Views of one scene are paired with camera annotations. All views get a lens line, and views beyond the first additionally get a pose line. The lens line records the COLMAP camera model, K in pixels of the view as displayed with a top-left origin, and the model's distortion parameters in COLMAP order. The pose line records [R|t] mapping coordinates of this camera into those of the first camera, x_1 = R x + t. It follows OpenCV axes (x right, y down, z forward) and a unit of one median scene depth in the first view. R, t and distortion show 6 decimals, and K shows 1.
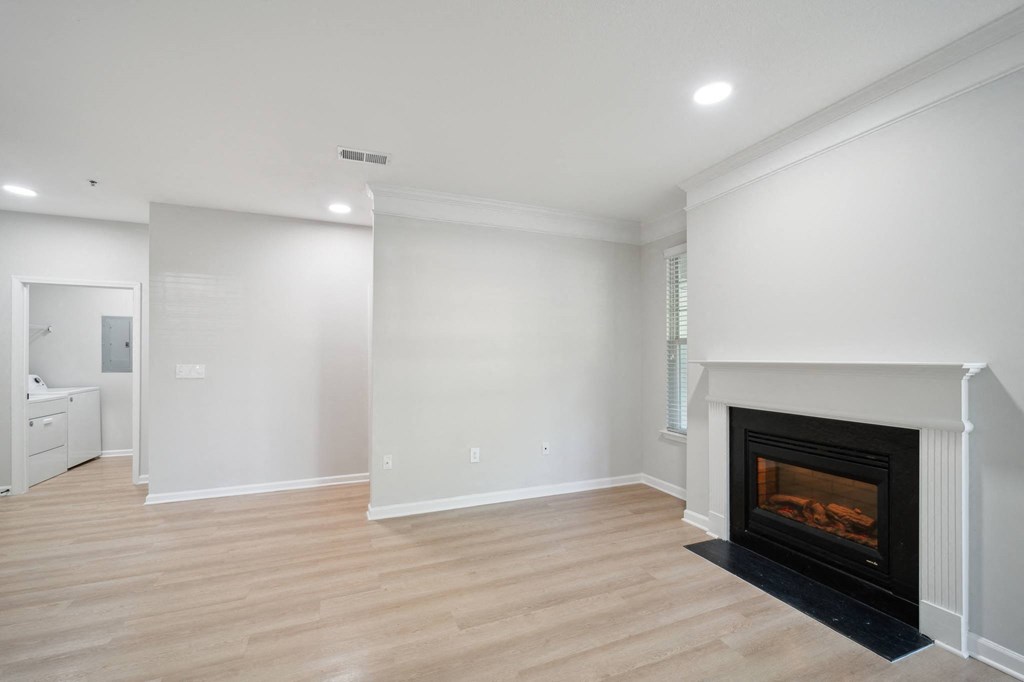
lens RADIAL K [[426.4, 0, 512.6], [0, 426.4, 356.4], [0, 0, 1]] dist [0.000092, -0.000958]
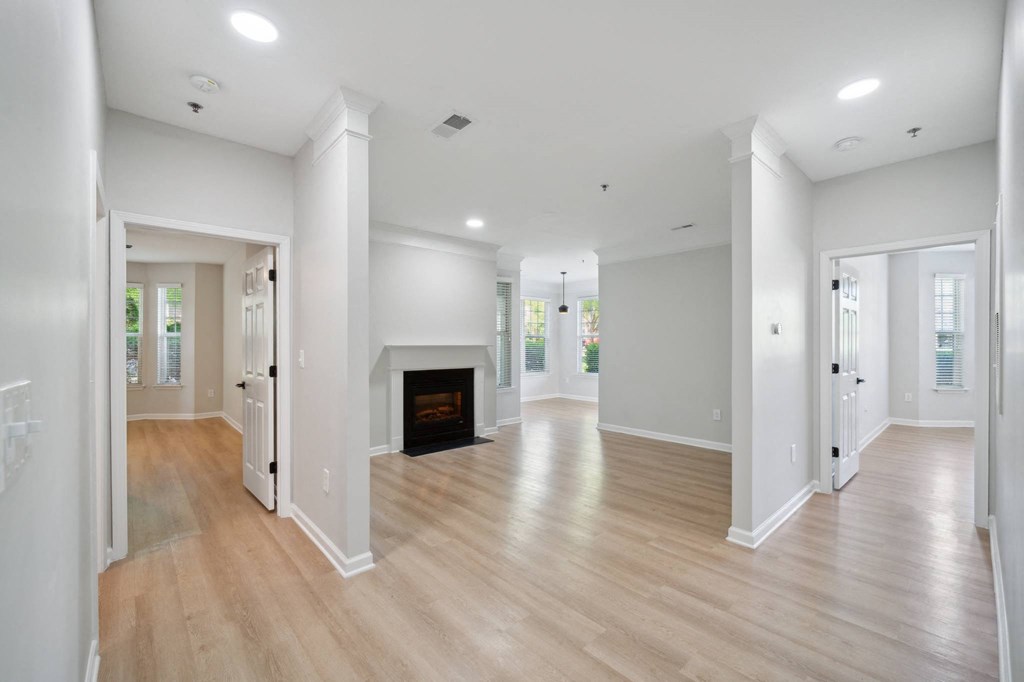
lens RADIAL K [[423.9, 0, 513.4], [0, 423.9, 344.3], [0, 0, 1]] dist [-0.003934, 0.000452]
pose [[-0.350234, 0.001534, 0.936661, -1.229130], [-0.000495, 0.999998, -0.001823, 0.011332], [-0.936662, -0.001103, -0.350233, 1.164674]]
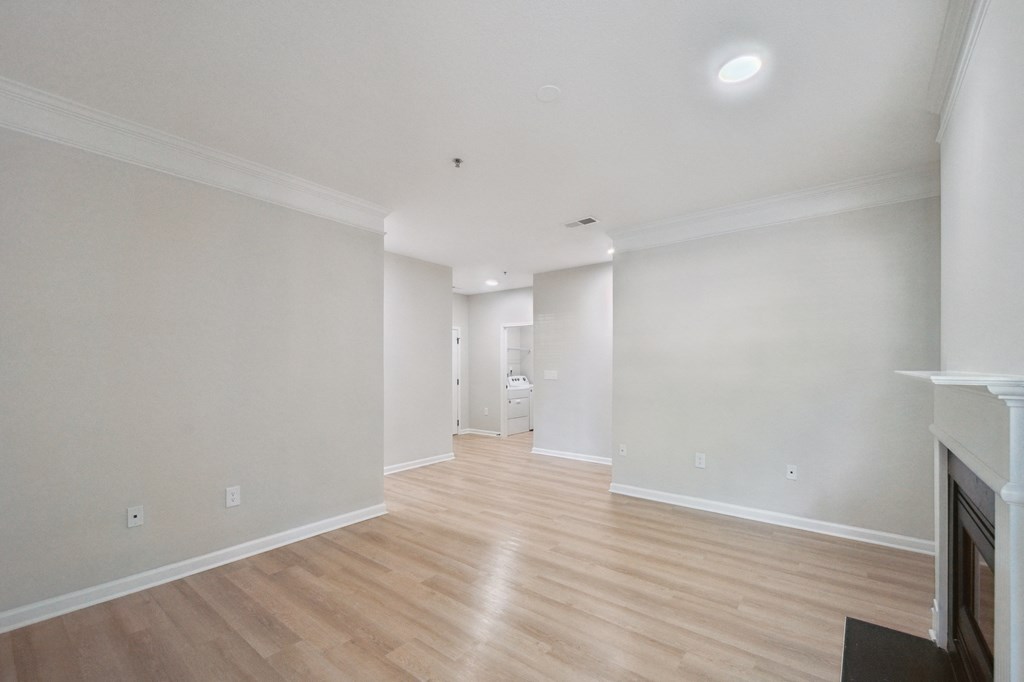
lens RADIAL K [[426.4, 0, 504.5], [0, 426.4, 370.3], [0, 0, 1]] dist [0.000092, -0.000958]
pose [[0.482374, 0.008497, -0.875924, 0.737655], [0.000260, 0.999952, 0.009843, 0.001338], [0.875965, -0.004976, 0.482349, 0.103329]]
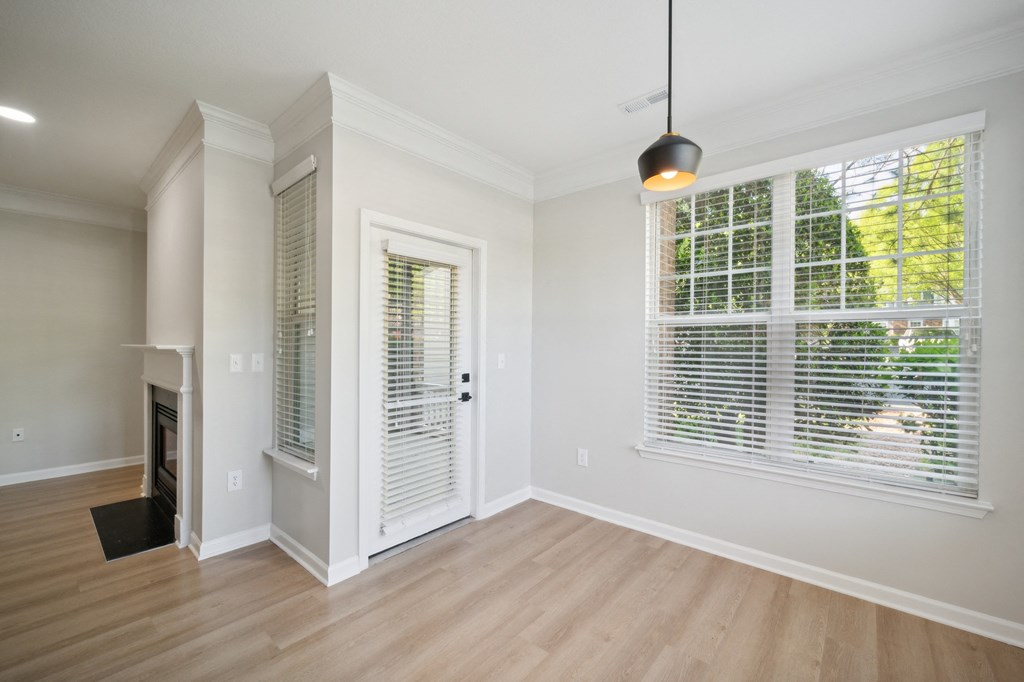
lens RADIAL K [[426.4, 0, 511.7], [0, 426.4, 344.0], [0, 0, 1]] dist [0.000092, -0.000958]
pose [[0.887190, 0.009257, 0.461312, 0.835416], [-0.011454, 0.999932, 0.001962, 0.001645], [-0.461263, -0.007024, 0.887236, -0.506265]]
